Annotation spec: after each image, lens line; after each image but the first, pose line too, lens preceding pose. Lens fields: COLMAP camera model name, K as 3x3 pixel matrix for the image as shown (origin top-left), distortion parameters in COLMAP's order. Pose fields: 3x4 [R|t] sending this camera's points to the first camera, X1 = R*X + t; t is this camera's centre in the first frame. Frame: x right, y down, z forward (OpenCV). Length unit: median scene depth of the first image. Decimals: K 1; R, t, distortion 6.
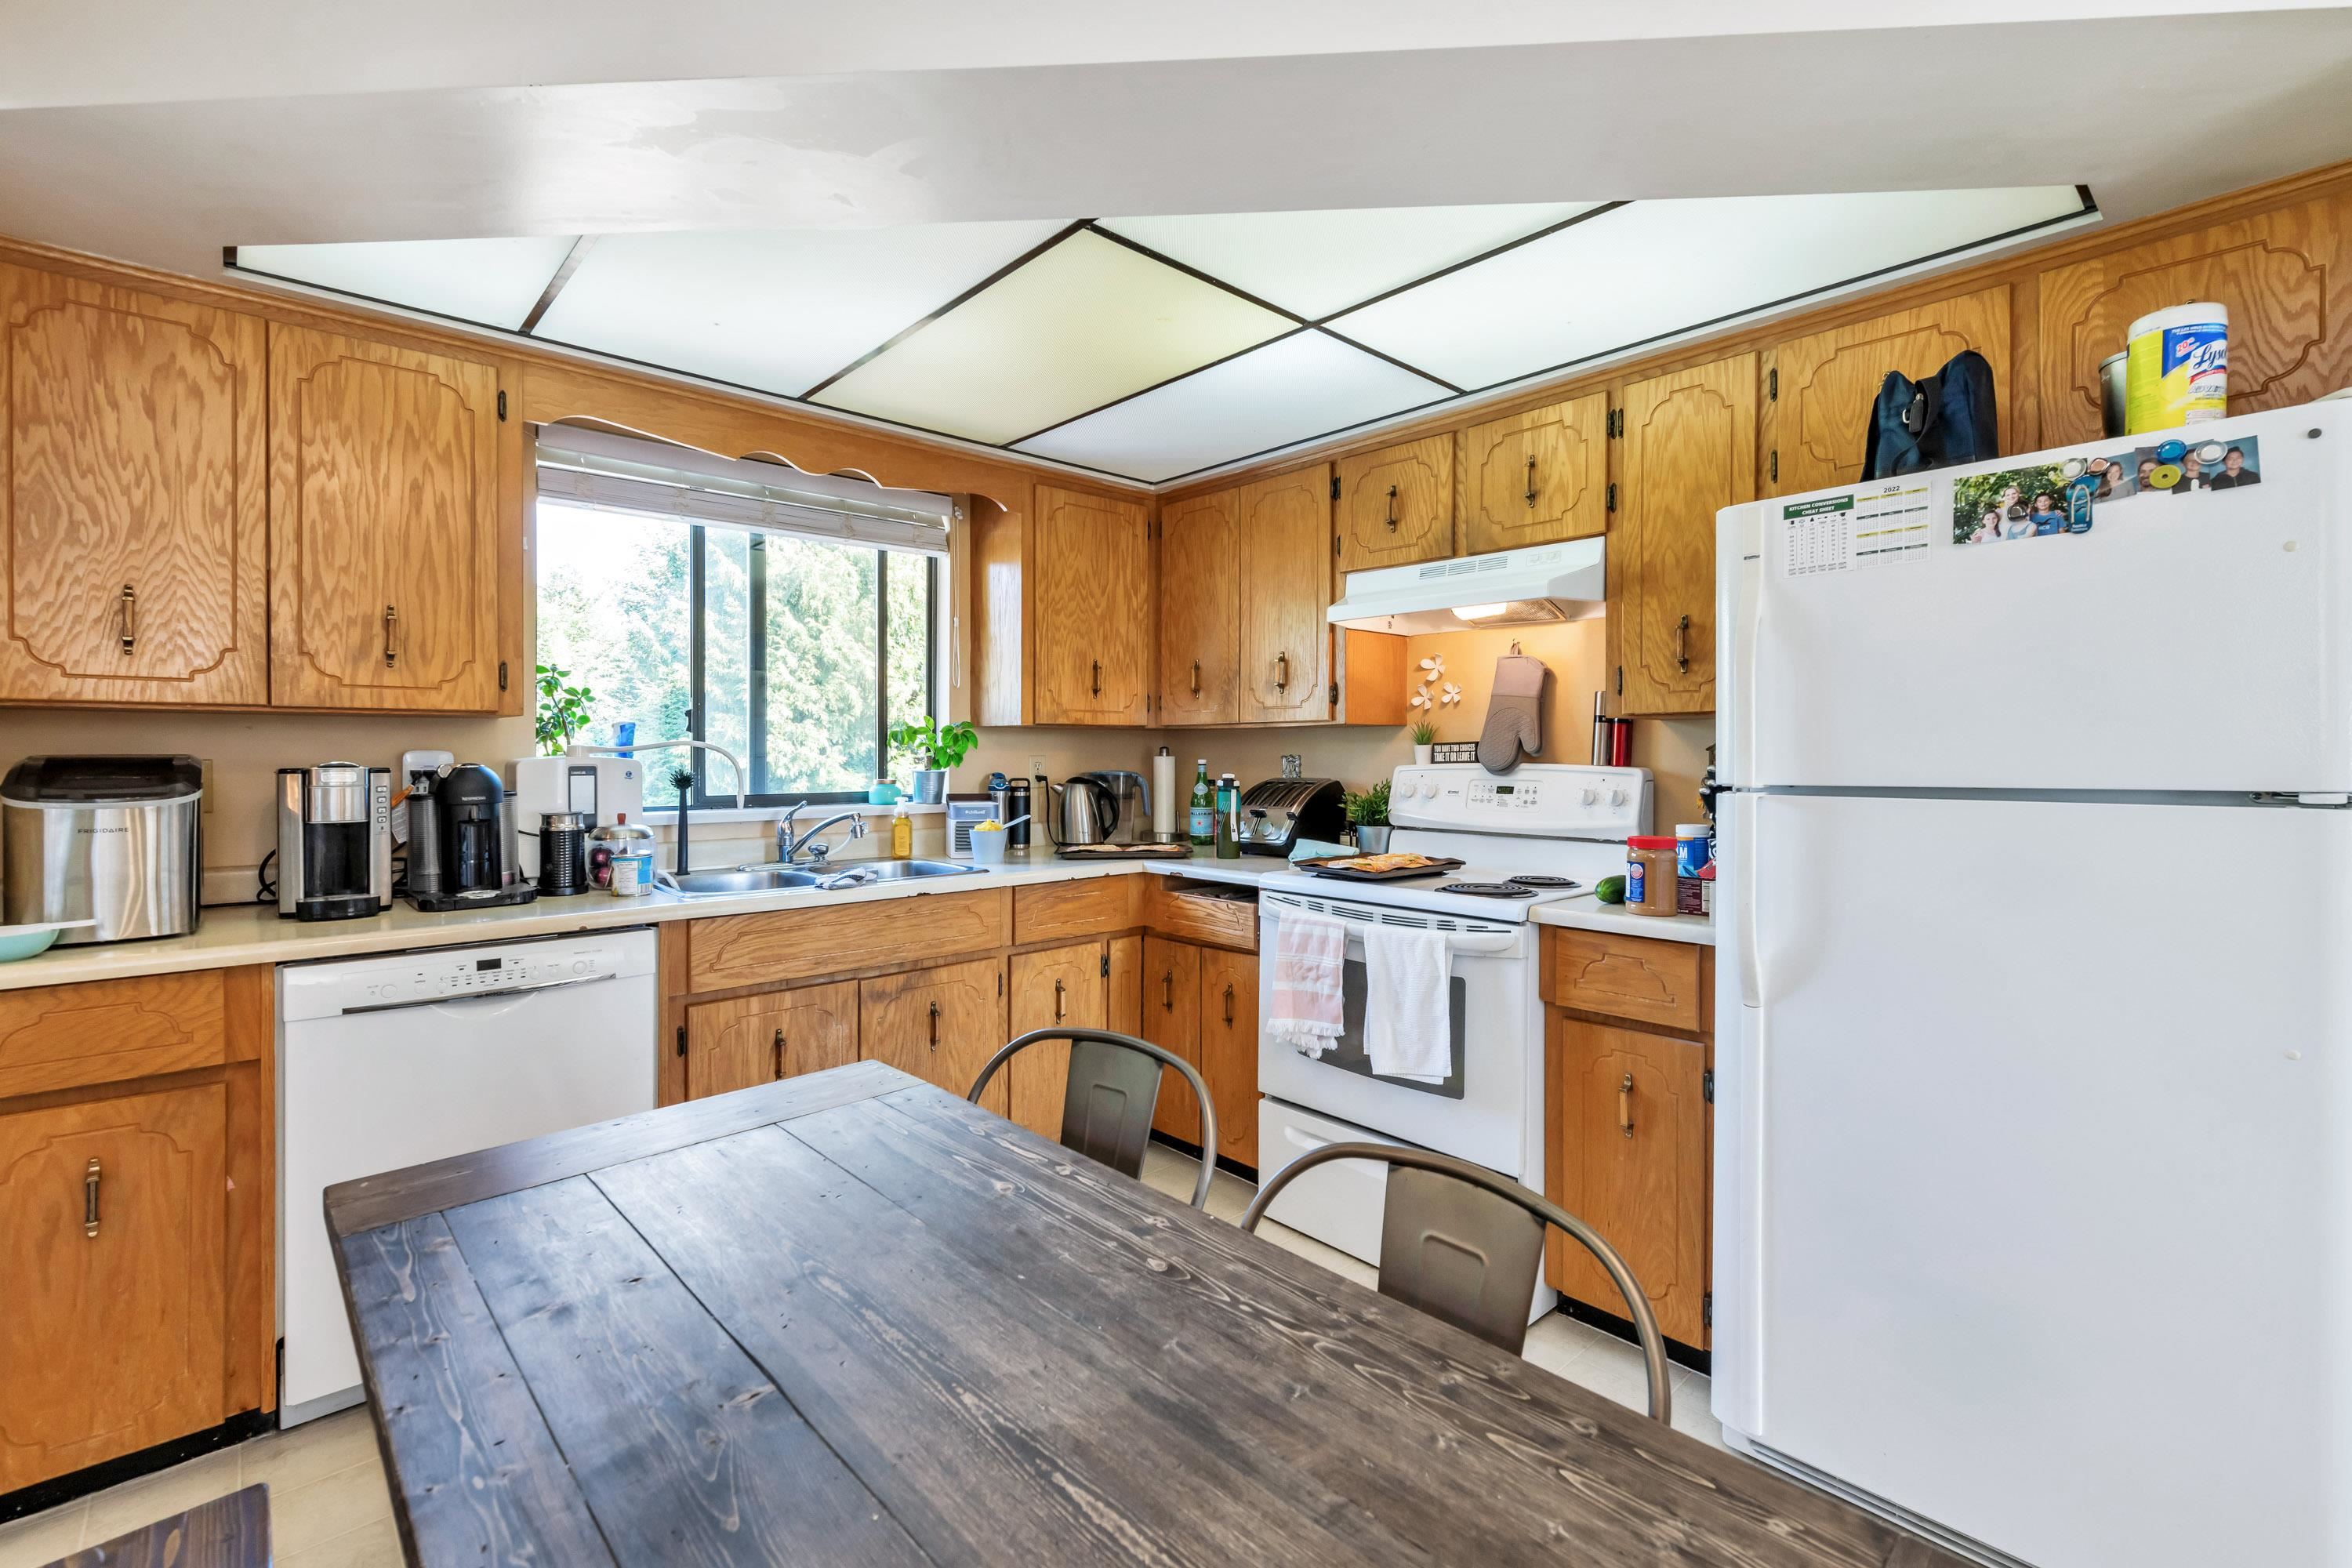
lens RADIAL K [[1023.2, 0, 1201.1], [0, 1023.2, 756.2], [0, 0, 1]] dist [0.000116, -0.001550]
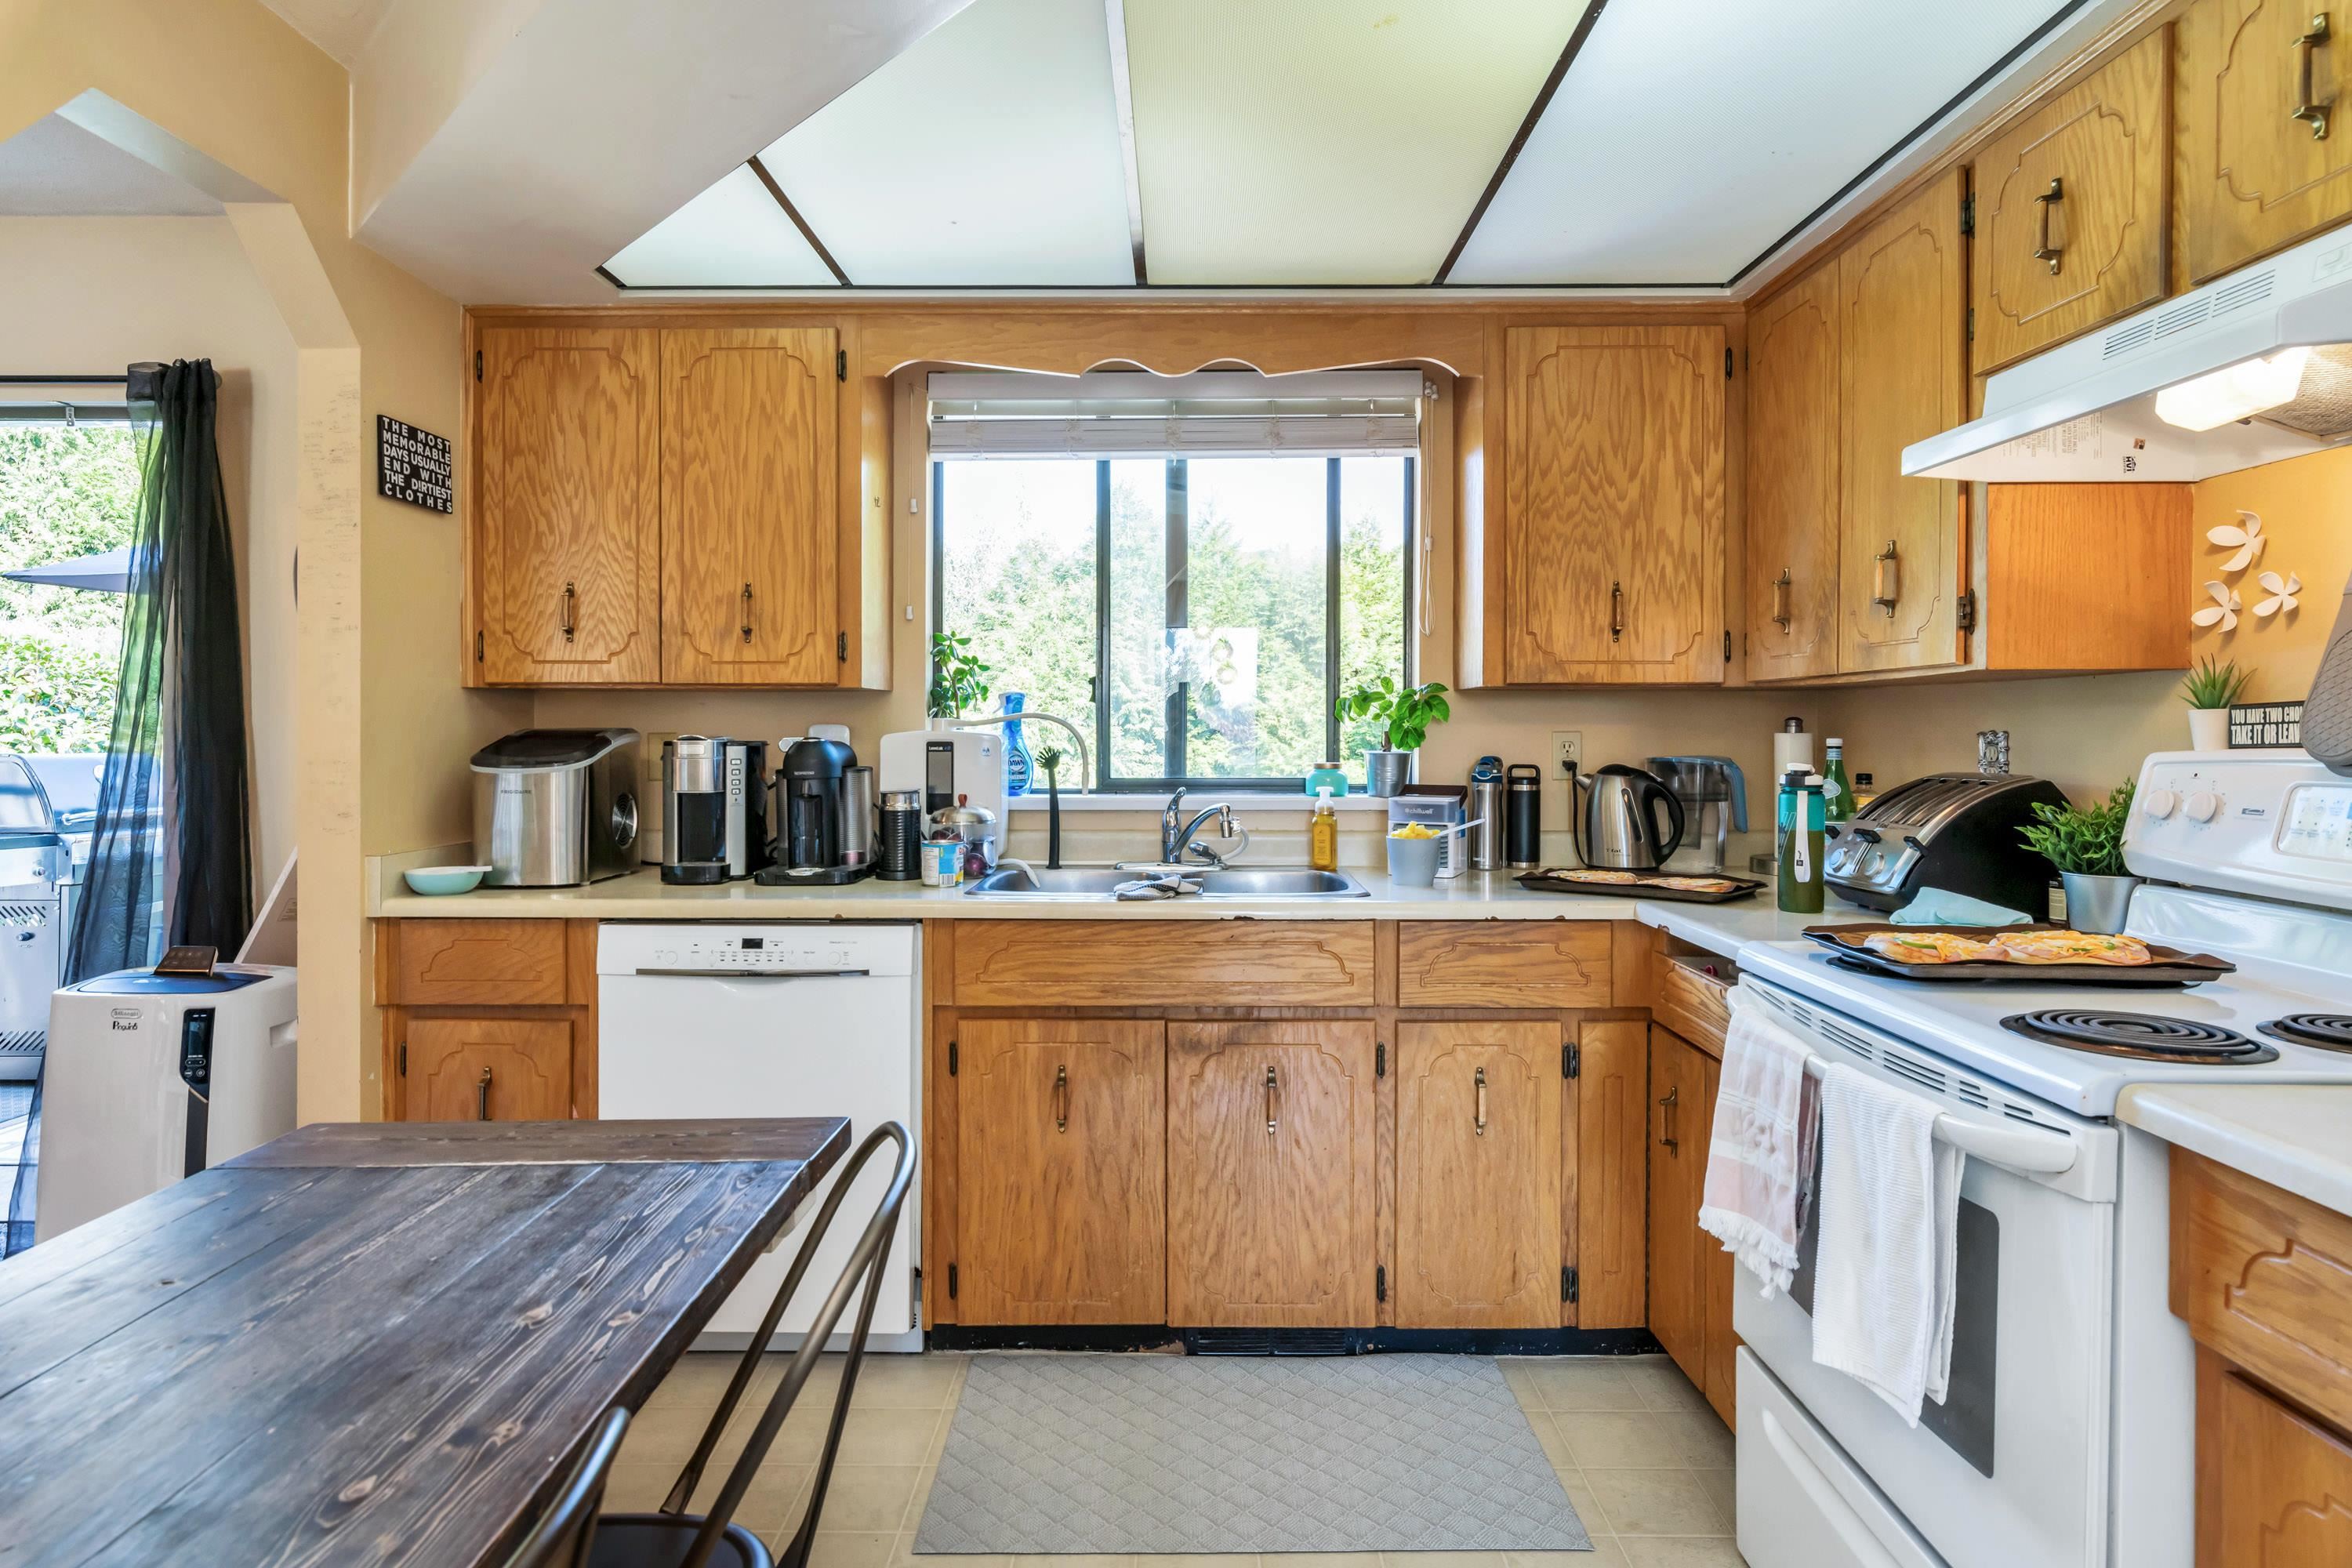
lens RADIAL K [[1316.3, 0, 1176.1], [0, 1316.3, 732.6], [0, 0, 1]] dist [0.002586, -0.003016]
pose [[0.723578, 0.001808, -0.690240, 0.380926], [-0.003129, 0.999995, -0.000660, 0.002186], [0.690235, 0.002638, 0.723580, 0.306589]]
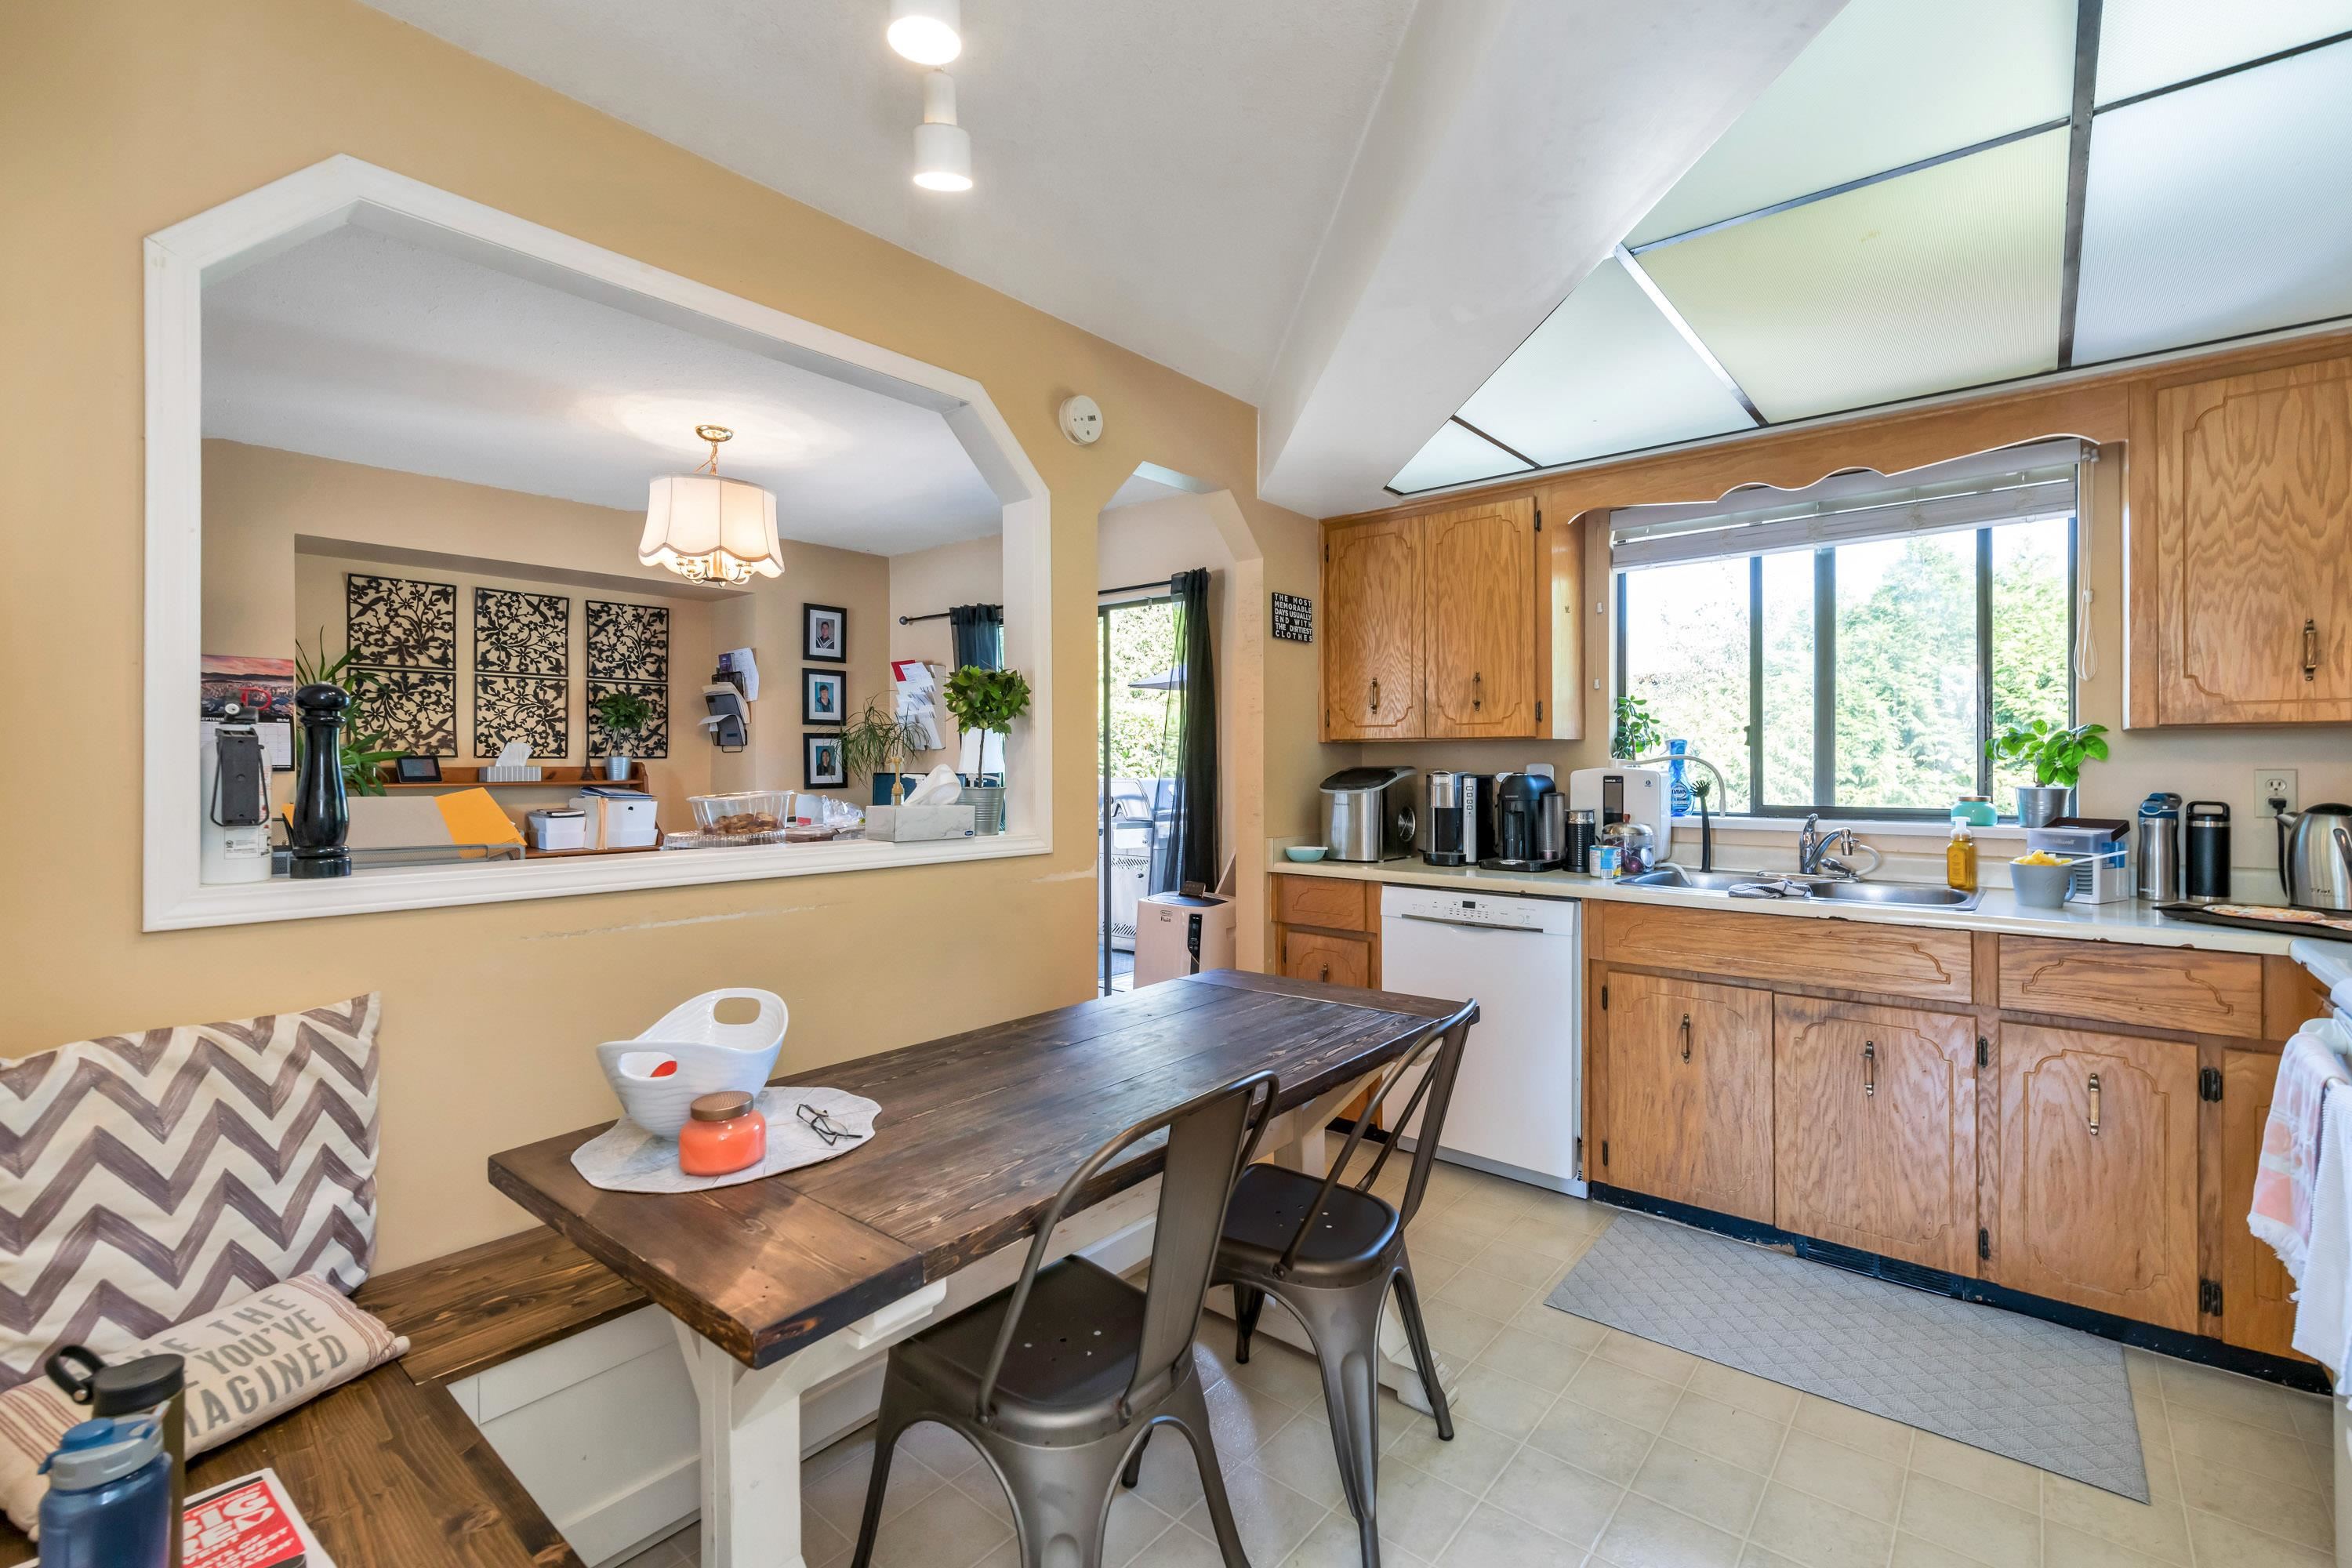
lens RADIAL K [[1023.2, 0, 1185.3], [0, 1023.2, 759.4], [0, 0, 1]] dist [0.000116, -0.001550]
pose [[0.119817, -0.002198, -0.992794, 0.636217], [-0.001153, 0.999997, -0.002353, -0.007464], [0.992795, 0.001427, 0.119814, 0.327871]]
